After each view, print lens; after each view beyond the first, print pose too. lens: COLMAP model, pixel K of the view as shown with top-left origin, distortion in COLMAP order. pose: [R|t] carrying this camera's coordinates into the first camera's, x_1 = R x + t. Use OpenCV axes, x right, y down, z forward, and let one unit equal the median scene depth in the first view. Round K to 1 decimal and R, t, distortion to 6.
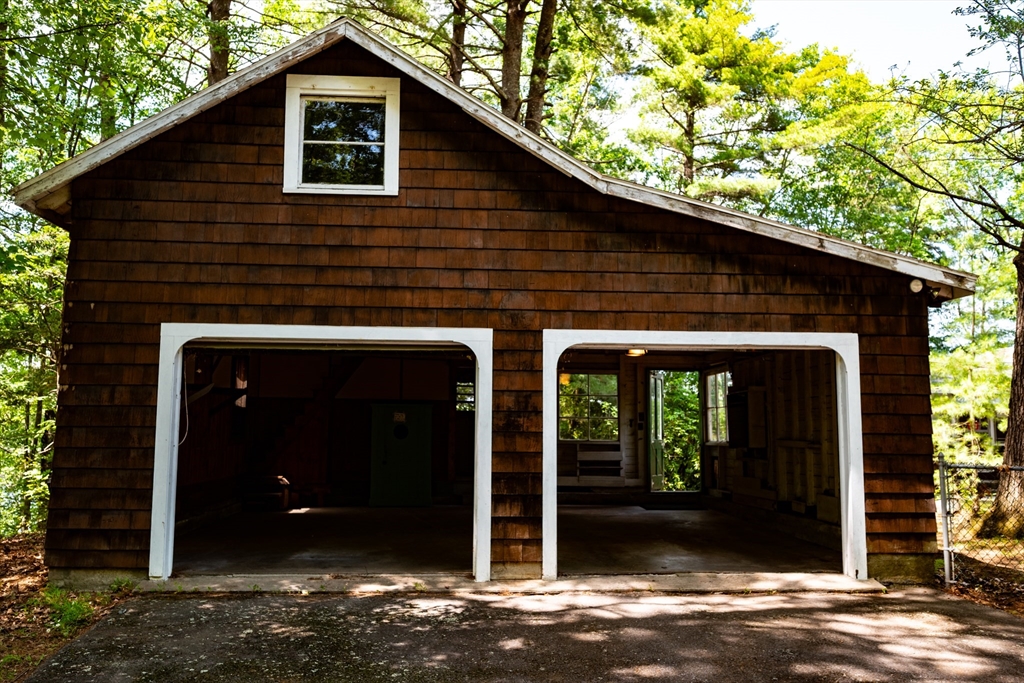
lens RADIAL K [[872.1, 0, 511.8], [0, 872.1, 342.7], [0, 0, 1]] dist [0.014672, 0.001752]
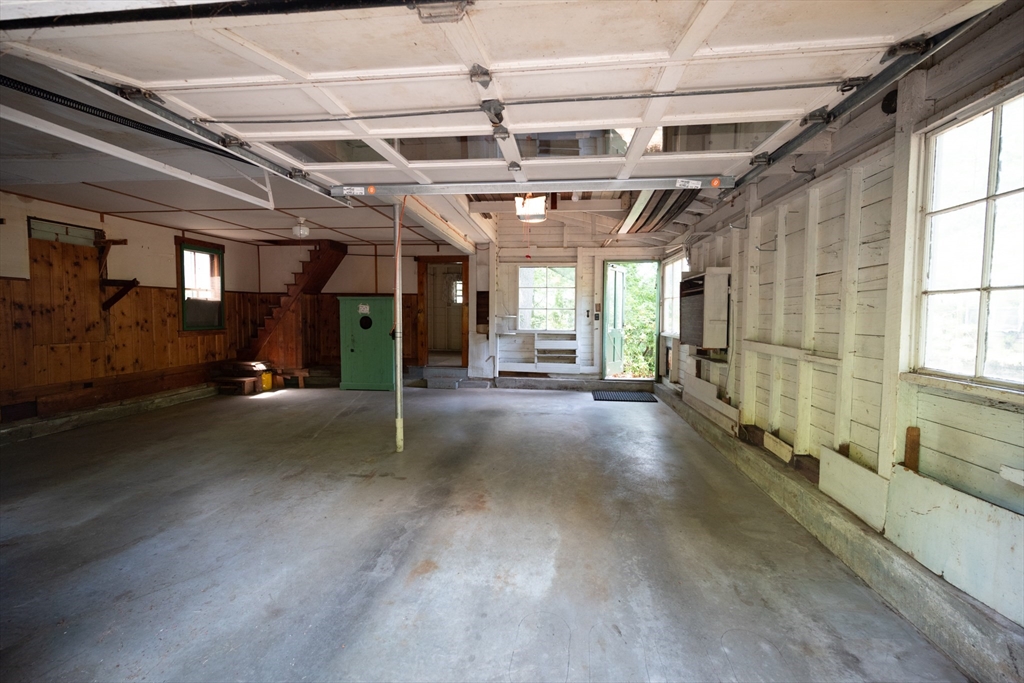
lens RADIAL K [[429.3, 0, 514.4], [0, 429.3, 335.5], [0, 0, 1]] dist [-0.001659, -0.000013]
pose [[0.986483, 0.007182, -0.163706, 0.144778], [0.017515, 0.988695, 0.148917, 0.042739], [0.162925, -0.149772, 0.975205, 0.517713]]
